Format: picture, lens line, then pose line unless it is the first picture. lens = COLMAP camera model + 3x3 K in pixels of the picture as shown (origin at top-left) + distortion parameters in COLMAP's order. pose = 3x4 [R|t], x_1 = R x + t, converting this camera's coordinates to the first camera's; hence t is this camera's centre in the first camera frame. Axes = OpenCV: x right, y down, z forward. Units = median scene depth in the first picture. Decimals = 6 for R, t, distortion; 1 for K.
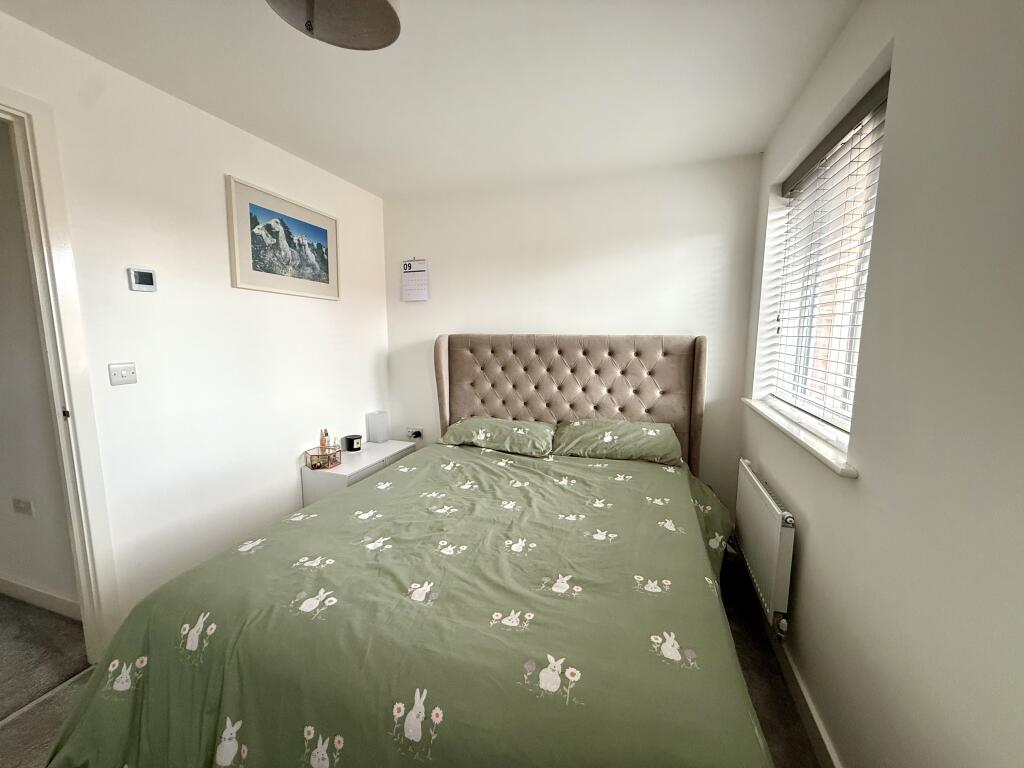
lens RADIAL K [[410.9, 0, 510.7], [0, 410.9, 382.1], [0, 0, 1]] dist [0.003439, 0.000033]
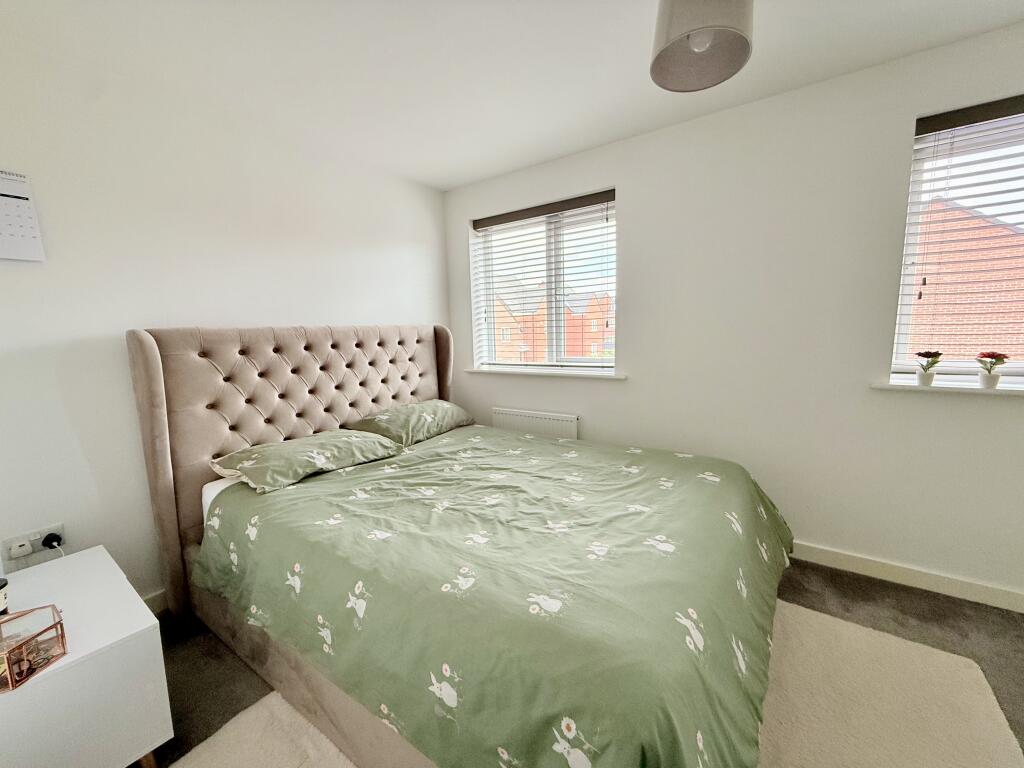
lens RADIAL K [[410.9, 0, 512.5], [0, 410.9, 382.2], [0, 0, 1]] dist [0.003439, 0.000033]
pose [[0.274652, -0.134334, 0.952114, -0.769219], [0.148434, 0.984247, 0.096050, -0.030780], [-0.950018, 0.114946, 0.290266, 0.491040]]
